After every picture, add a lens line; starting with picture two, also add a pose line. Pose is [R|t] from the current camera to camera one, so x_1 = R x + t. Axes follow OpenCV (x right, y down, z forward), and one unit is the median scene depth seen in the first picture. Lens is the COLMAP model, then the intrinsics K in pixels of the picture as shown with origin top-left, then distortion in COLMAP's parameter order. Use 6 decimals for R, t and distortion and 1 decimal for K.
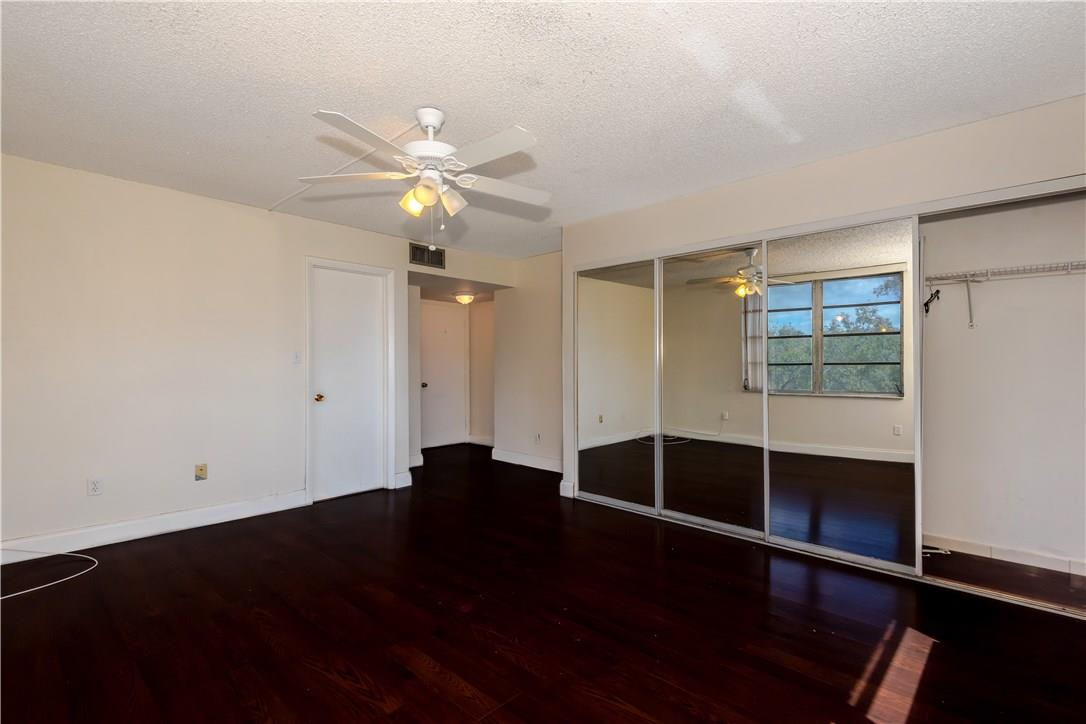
lens RADIAL K [[503.4, 0, 545.6], [0, 503.4, 373.4], [0, 0, 1]] dist [0.029450, -0.019127]
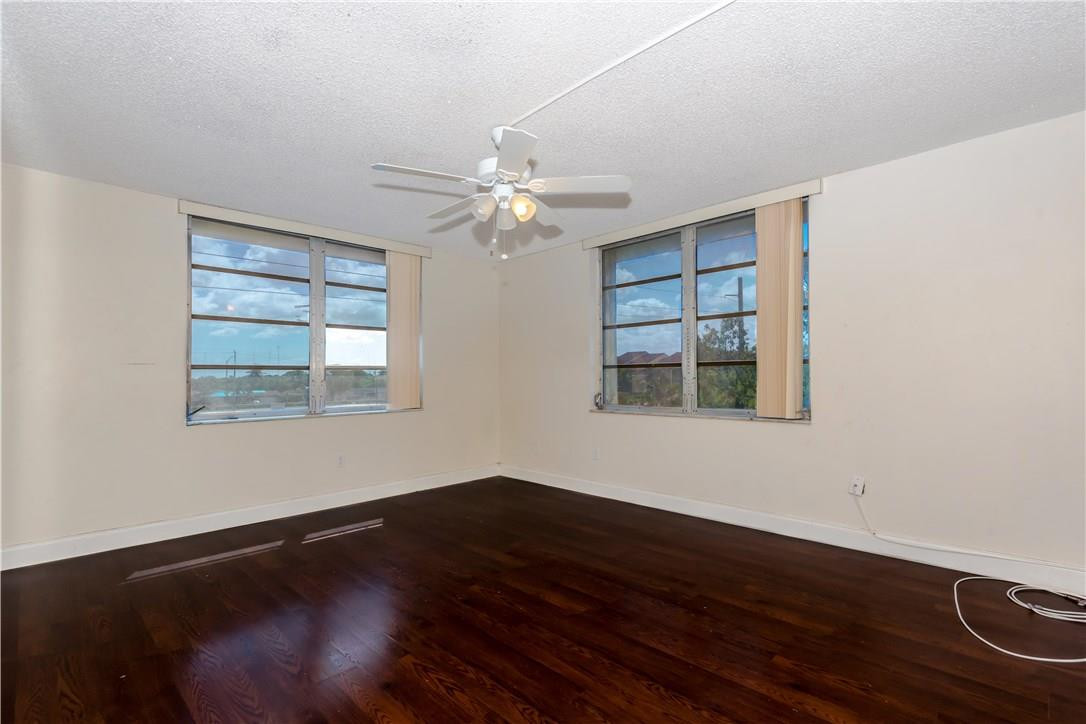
lens RADIAL K [[503.4, 0, 545.6], [0, 503.4, 373.4], [0, 0, 1]] dist [0.029450, -0.019127]
pose [[-0.999467, 0.008078, 0.031644, -0.346222], [0.008262, 0.999950, 0.005702, -0.009592], [-0.031597, 0.005960, -0.999483, 2.074809]]
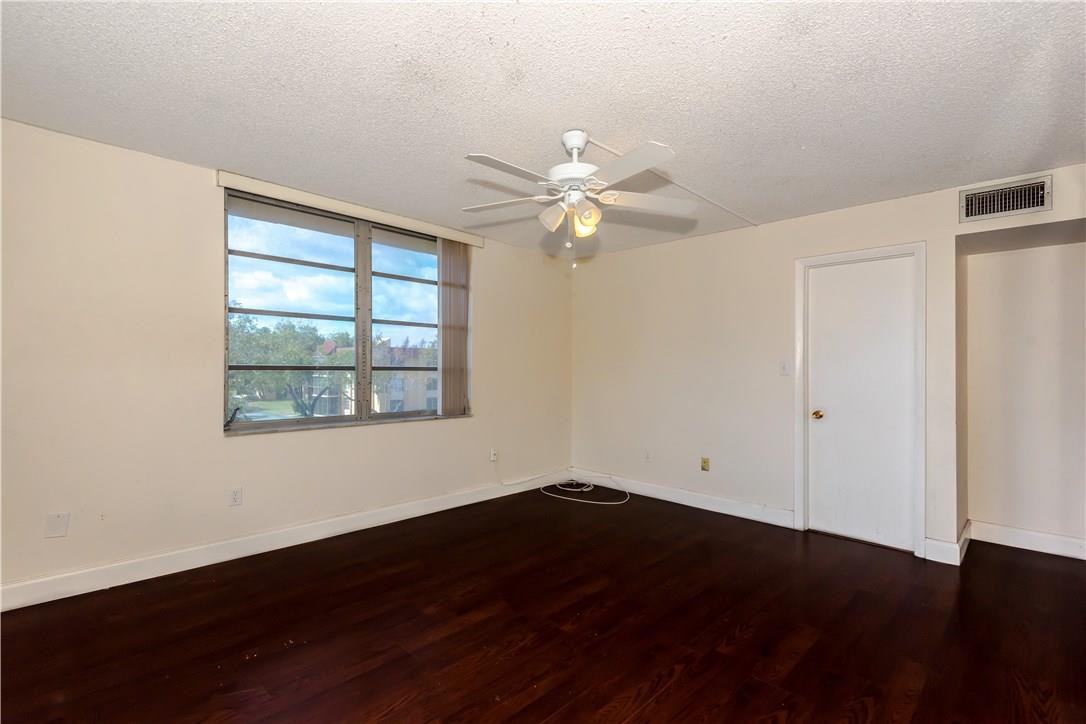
lens RADIAL K [[512.3, 0, 544.3], [0, 512.3, 370.1], [0, 0, 1]] dist [0.032066, -0.021141]
pose [[-0.029337, 0.000589, -0.999569, 0.832948], [-0.021712, 0.999764, 0.001226, -0.034860], [0.999334, 0.021738, -0.029318, 0.964206]]
